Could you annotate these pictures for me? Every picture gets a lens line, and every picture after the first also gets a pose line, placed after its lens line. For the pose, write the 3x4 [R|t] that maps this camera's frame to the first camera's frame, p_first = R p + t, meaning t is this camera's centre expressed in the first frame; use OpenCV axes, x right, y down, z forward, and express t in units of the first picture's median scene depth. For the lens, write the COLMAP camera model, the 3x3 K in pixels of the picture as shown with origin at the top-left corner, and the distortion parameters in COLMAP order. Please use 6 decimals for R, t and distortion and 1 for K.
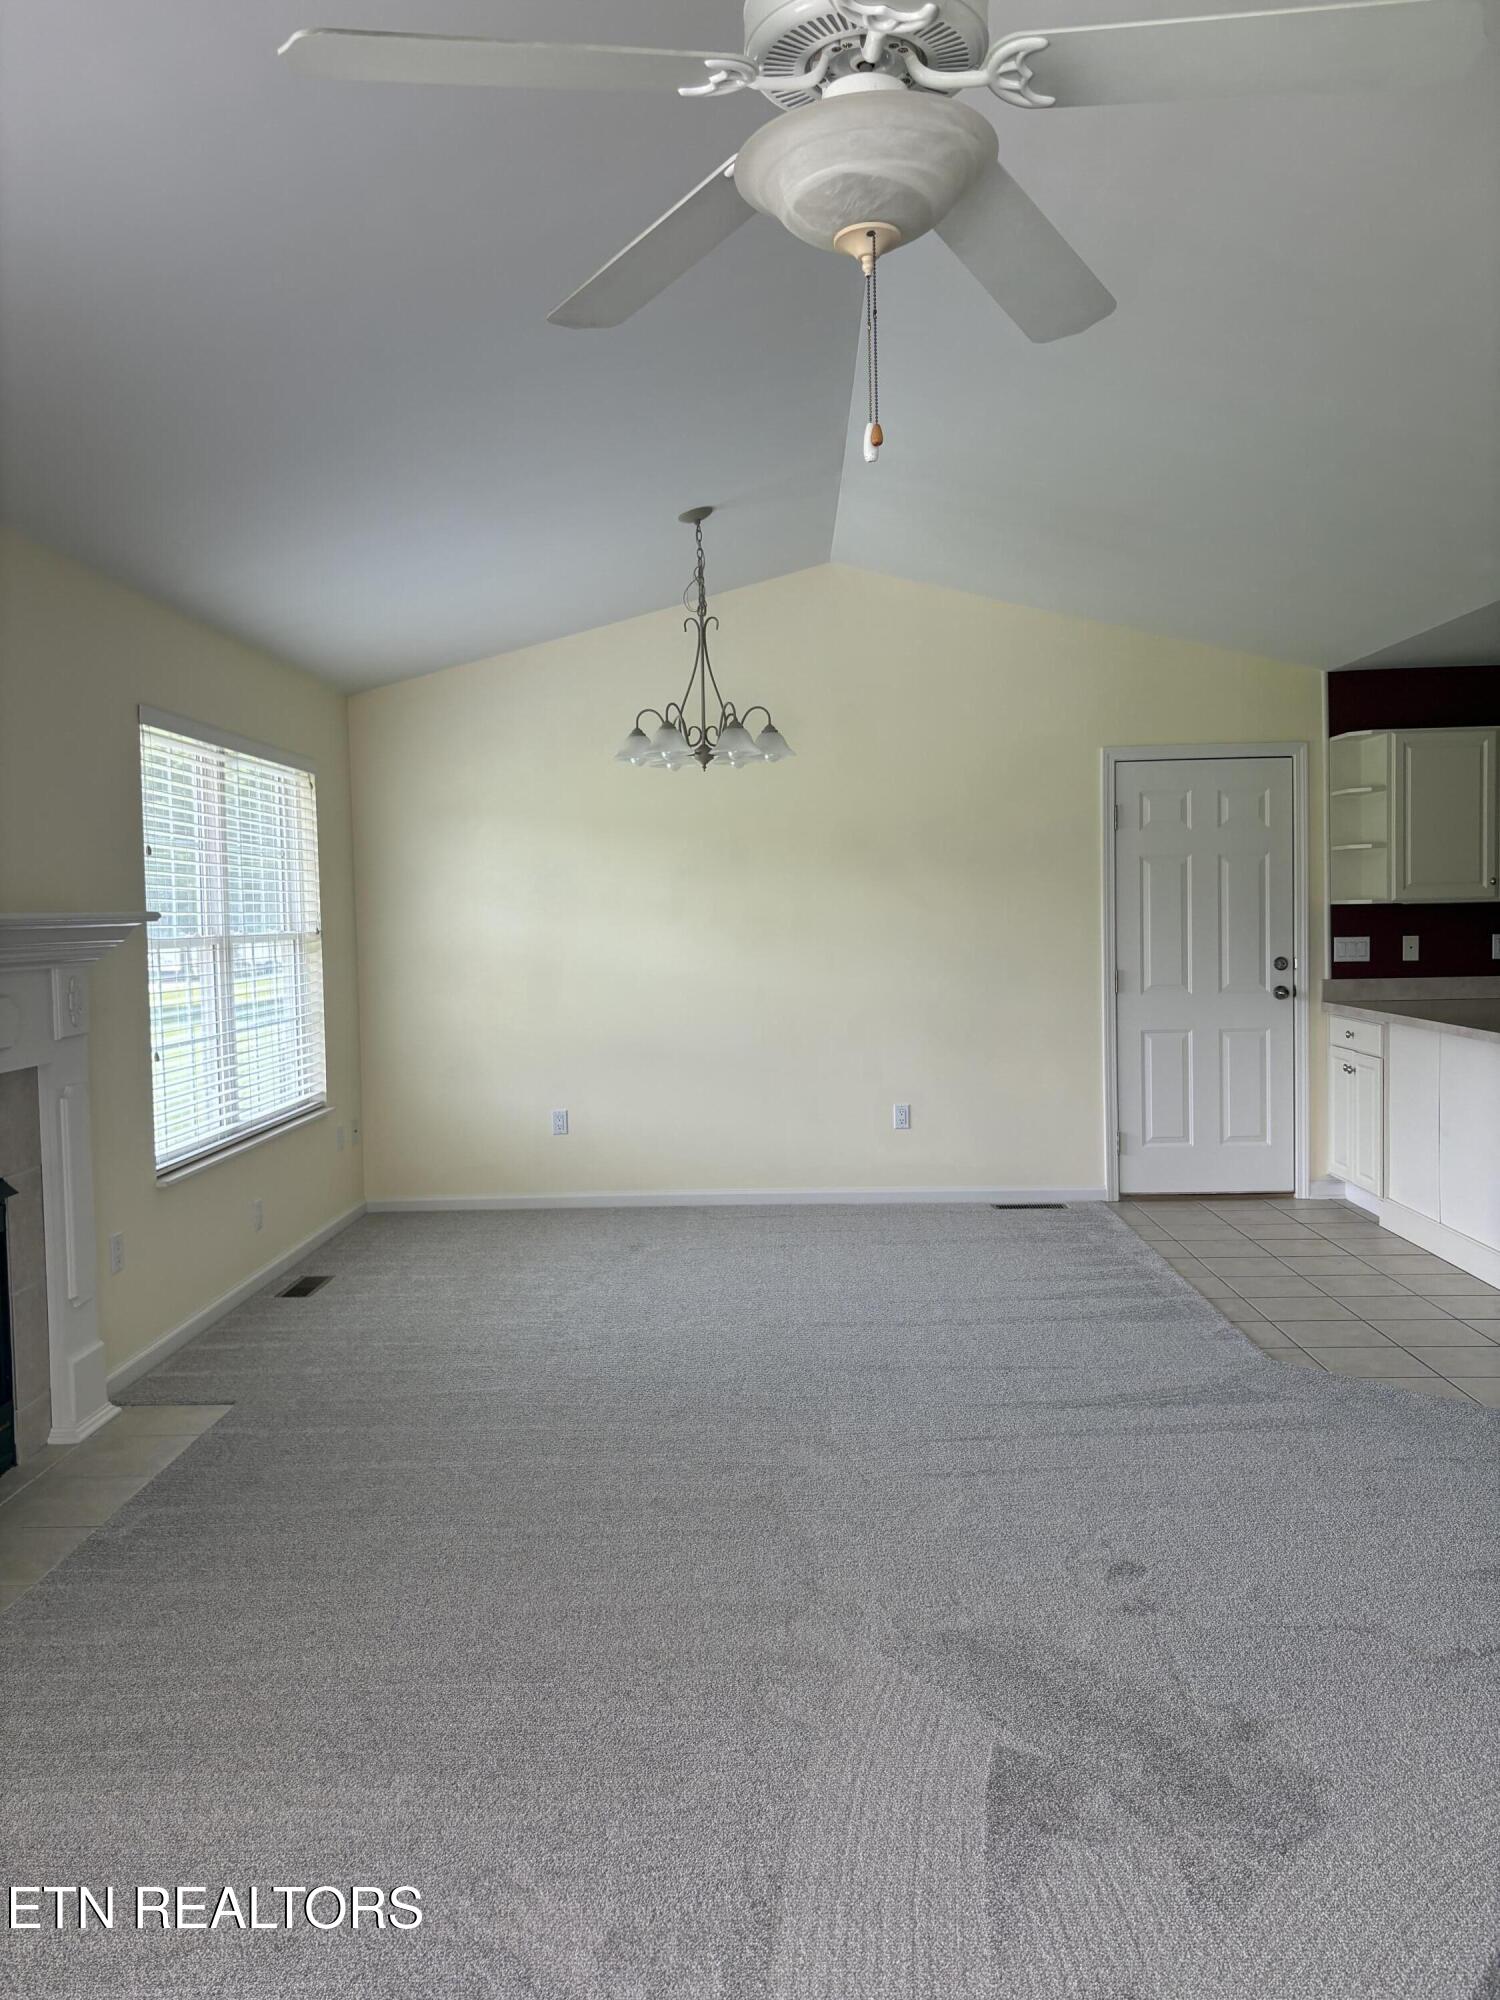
lens RADIAL K [[1532.4, 0, 754.8], [0, 1532.4, 978.2], [0, 0, 1]] dist [0.053906, -0.056354]
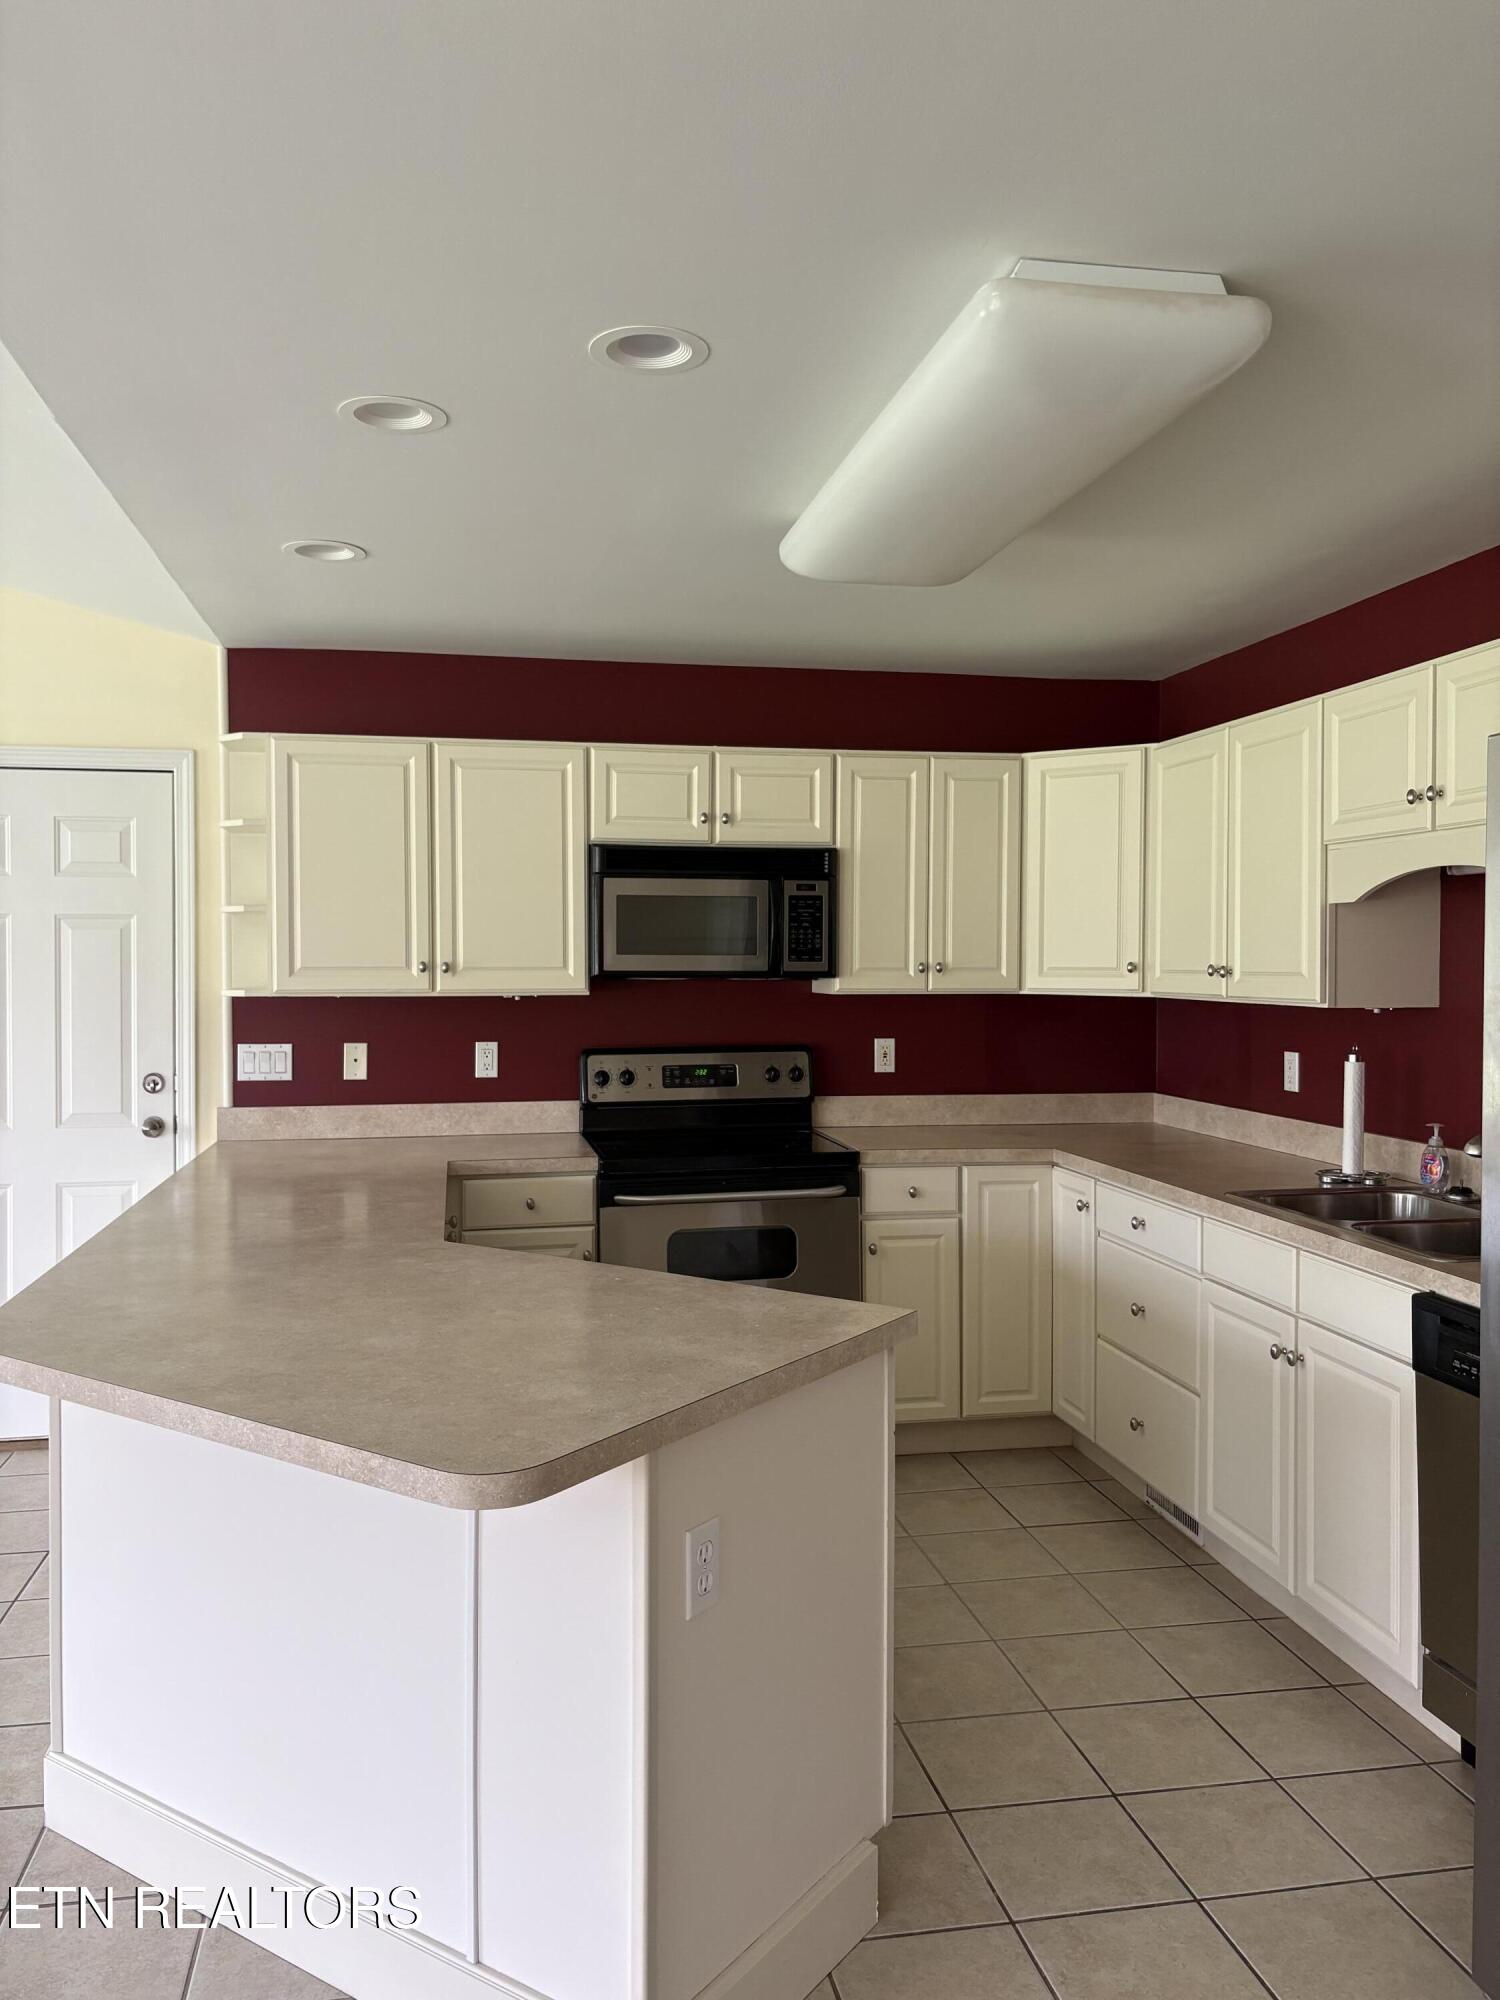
lens RADIAL K [[1532.4, 0, 737.0], [0, 1532.4, 995.8], [0, 0, 1]] dist [0.053906, -0.056354]
pose [[0.979896, 0.014996, 0.198944, 0.454584], [-0.008075, 0.999335, -0.035555, -0.025569], [-0.199345, 0.033234, 0.979366, 0.301420]]
